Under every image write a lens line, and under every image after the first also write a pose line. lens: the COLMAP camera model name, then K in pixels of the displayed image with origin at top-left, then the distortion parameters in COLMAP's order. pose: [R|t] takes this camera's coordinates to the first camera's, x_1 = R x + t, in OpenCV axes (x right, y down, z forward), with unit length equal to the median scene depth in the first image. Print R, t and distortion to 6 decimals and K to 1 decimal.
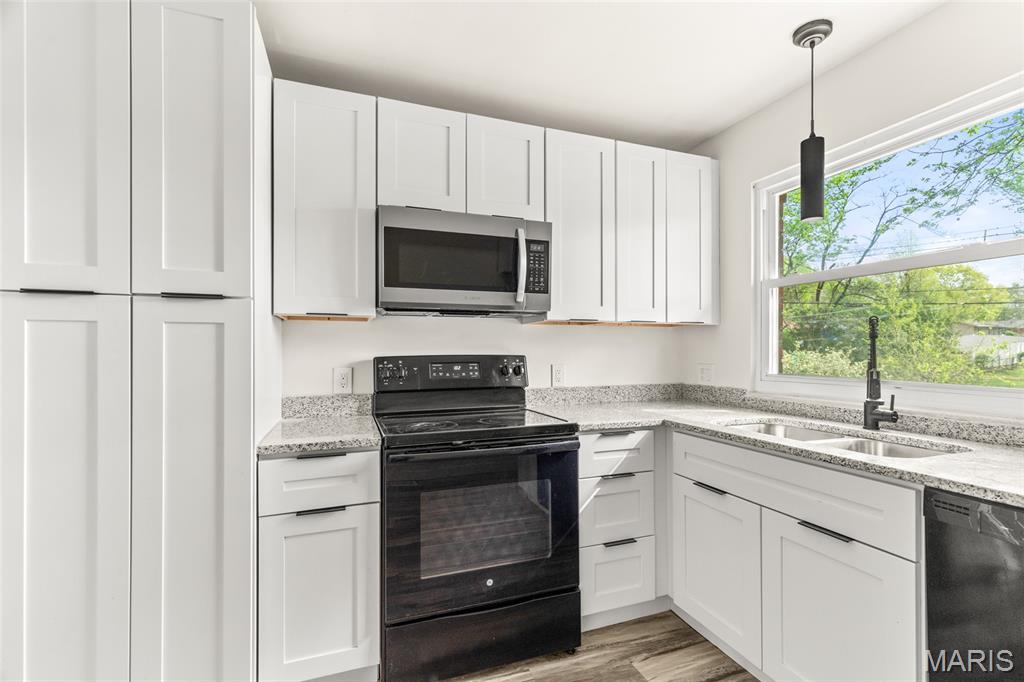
lens RADIAL K [[469.2, 0, 512.6], [0, 469.2, 347.4], [0, 0, 1]] dist [0.008874, 0.000245]
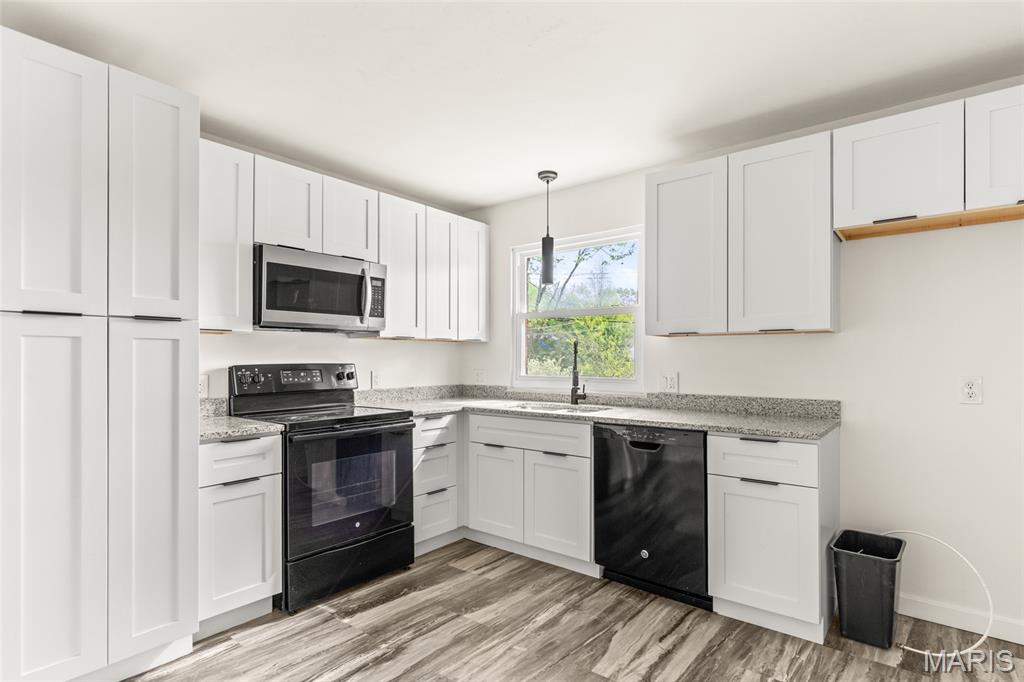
lens RADIAL K [[549.6, 0, 510.5], [0, 549.6, 350.6], [0, 0, 1]] dist [-0.000251, -0.004124]
pose [[0.860957, 0.009196, 0.508595, -0.476886], [-0.005530, 0.999947, -0.008719, -0.009786], [-0.508648, 0.004694, 0.860962, -0.628131]]
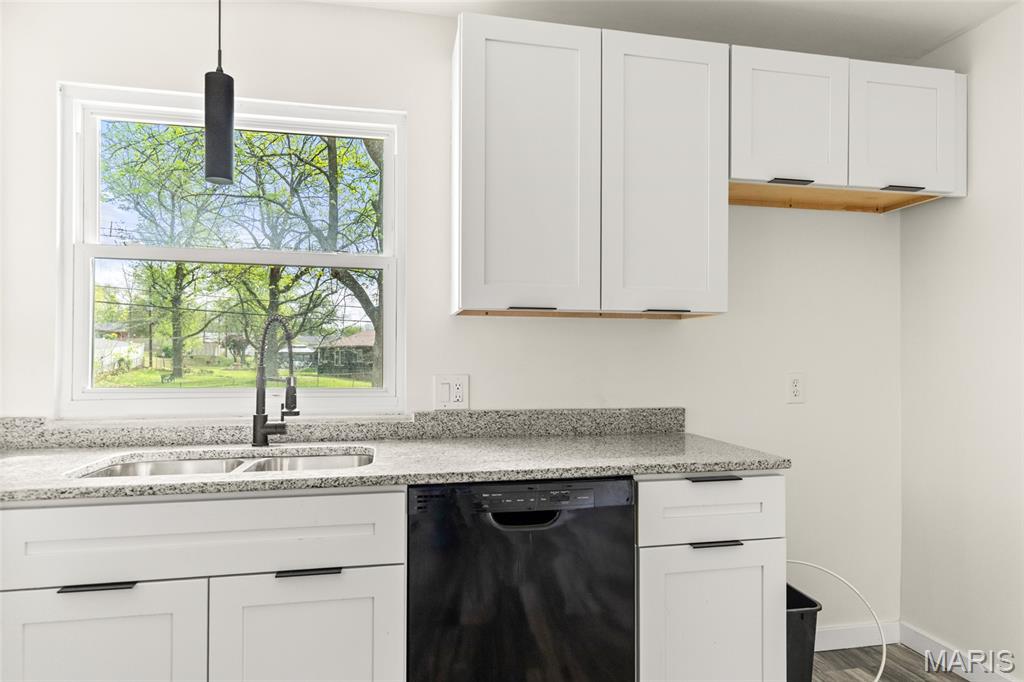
lens RADIAL K [[607.0, 0, 516.5], [0, 607.0, 355.0], [0, 0, 1]] dist [0.004146, -0.001362]
pose [[0.127312, 0.004393, 0.991853, -0.259865], [-0.011593, 0.999928, -0.002941, 0.005783], [-0.991795, -0.011124, 0.127354, 0.377911]]
